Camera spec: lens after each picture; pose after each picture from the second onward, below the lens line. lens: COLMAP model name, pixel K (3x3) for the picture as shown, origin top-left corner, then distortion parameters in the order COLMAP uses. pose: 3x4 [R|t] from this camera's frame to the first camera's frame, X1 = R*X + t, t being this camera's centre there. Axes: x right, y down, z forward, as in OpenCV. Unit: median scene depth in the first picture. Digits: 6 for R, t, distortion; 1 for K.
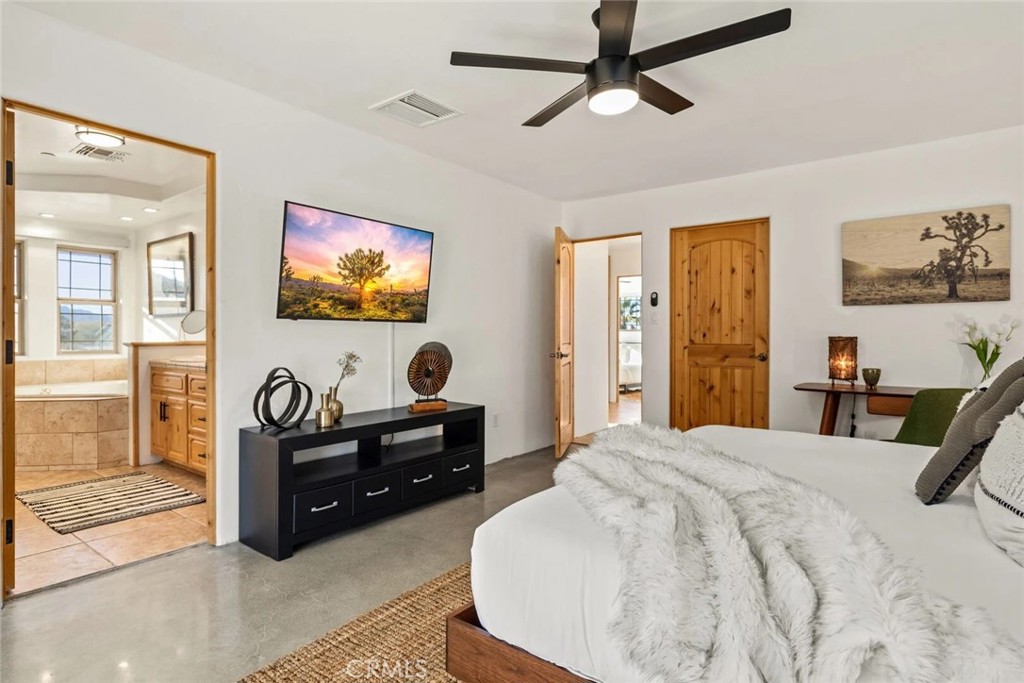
lens RADIAL K [[557.4, 0, 511.6], [0, 557.4, 339.3], [0, 0, 1]] dist [0.006651, -0.001285]
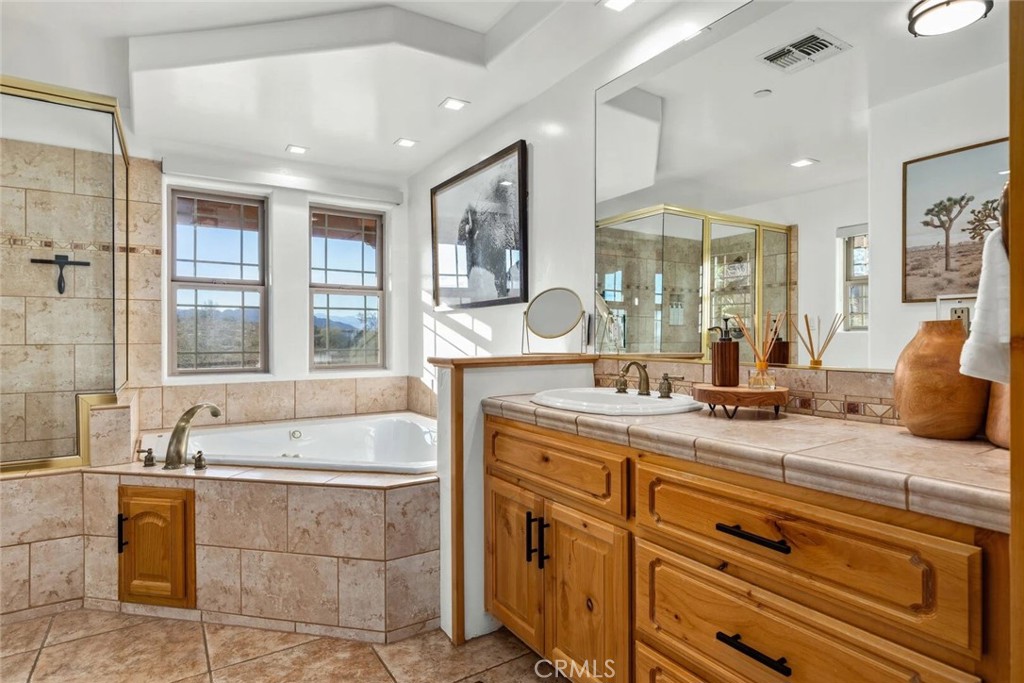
lens RADIAL K [[557.4, 0, 507.2], [0, 557.4, 340.9], [0, 0, 1]] dist [0.006651, -0.001285]
pose [[0.942899, -0.002557, -0.333070, -0.486429], [0.001351, 0.999992, -0.003854, -0.006336], [0.333077, 0.003184, 0.942894, 0.596151]]
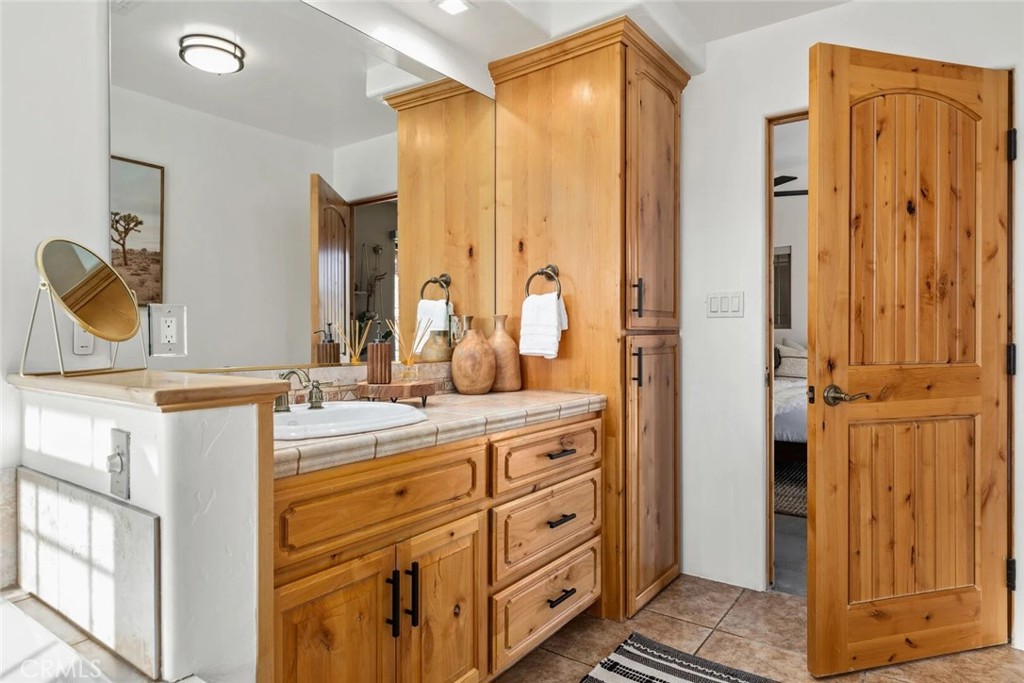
lens RADIAL K [[557.4, 0, 505.9], [0, 557.4, 338.1], [0, 0, 1]] dist [0.006651, -0.001285]
pose [[0.003935, -0.007259, 0.999966, -0.874049], [0.010015, 0.999924, 0.007219, -0.012340], [-0.999942, 0.009987, 0.004007, 0.892637]]
